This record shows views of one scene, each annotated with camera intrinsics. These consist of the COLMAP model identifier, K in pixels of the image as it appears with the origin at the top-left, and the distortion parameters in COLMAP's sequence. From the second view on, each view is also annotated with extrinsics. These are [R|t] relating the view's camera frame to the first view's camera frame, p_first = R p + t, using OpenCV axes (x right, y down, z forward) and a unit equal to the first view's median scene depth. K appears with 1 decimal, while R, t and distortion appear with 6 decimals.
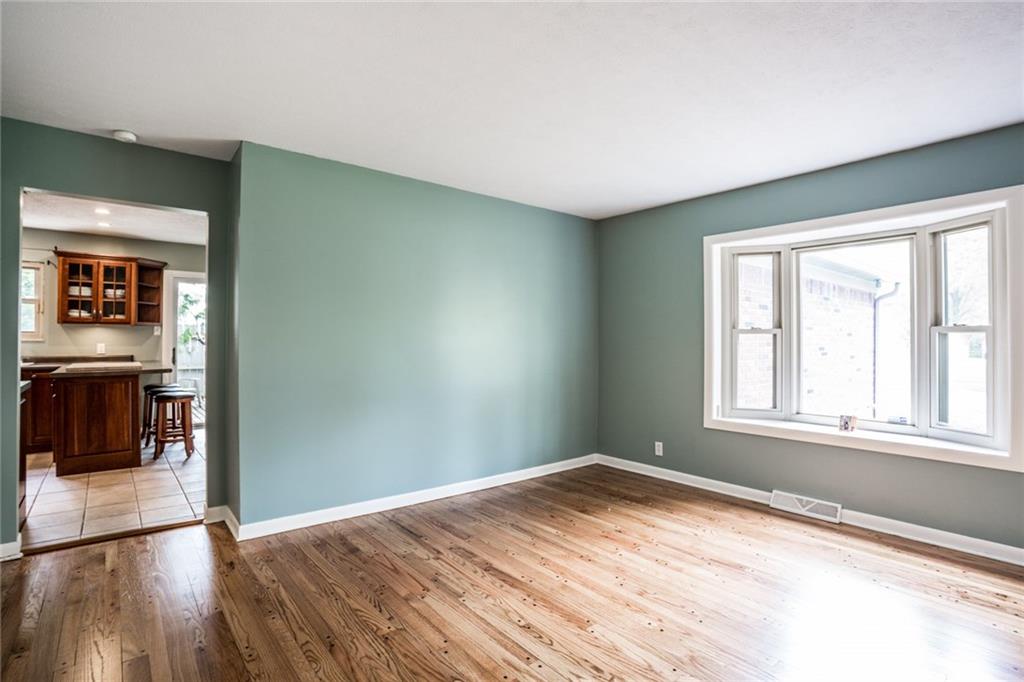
lens RADIAL K [[499.8, 0, 514.5], [0, 499.8, 336.9], [0, 0, 1]] dist [-0.039801, 0.005533]
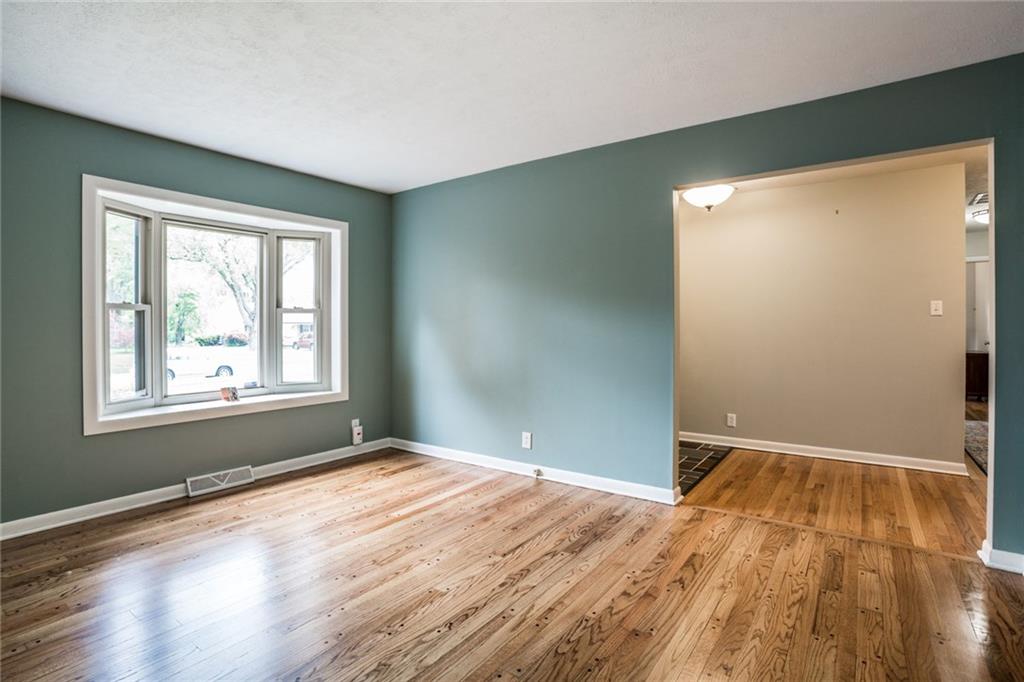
lens RADIAL K [[499.8, 0, 495.2], [0, 499.8, 329.4], [0, 0, 1]] dist [-0.039801, 0.005533]
pose [[-0.226860, -0.008722, 0.973888, -0.530073], [-0.005882, 0.999954, 0.007585, 0.020231], [-0.973910, -0.004008, -0.226900, 0.681370]]
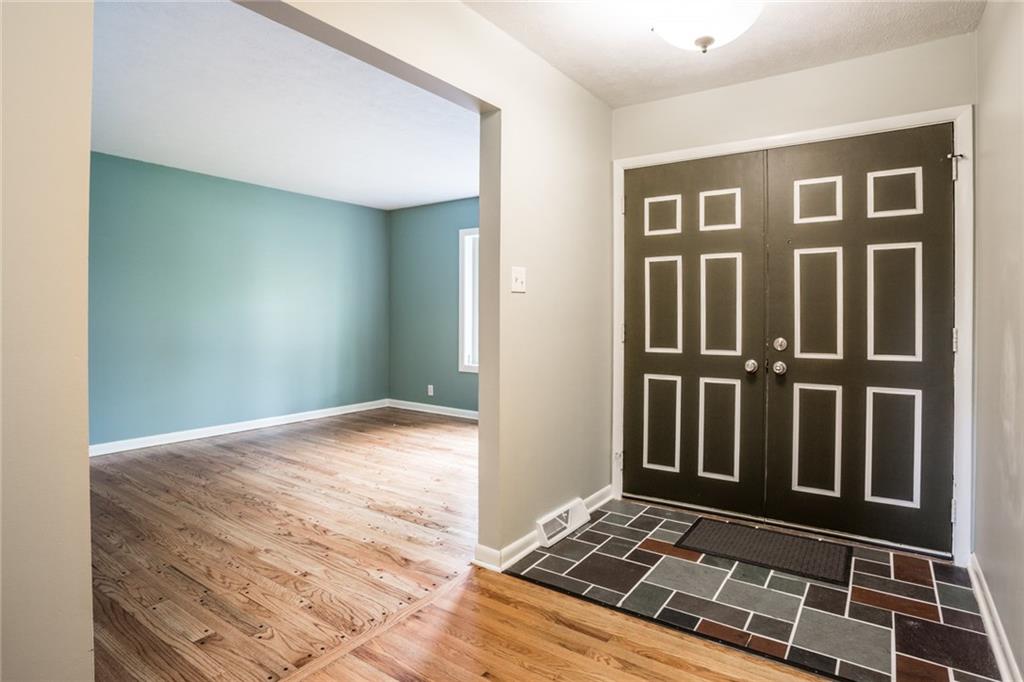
lens RADIAL K [[538.4, 0, 491.7], [0, 538.4, 322.9], [0, 0, 1]] dist [-0.038786, -0.001459]
pose [[0.971322, -0.002387, 0.237756, 0.141353], [-0.002651, 0.999779, 0.020865, 0.022912], [-0.237753, -0.020897, 0.971101, -0.523743]]
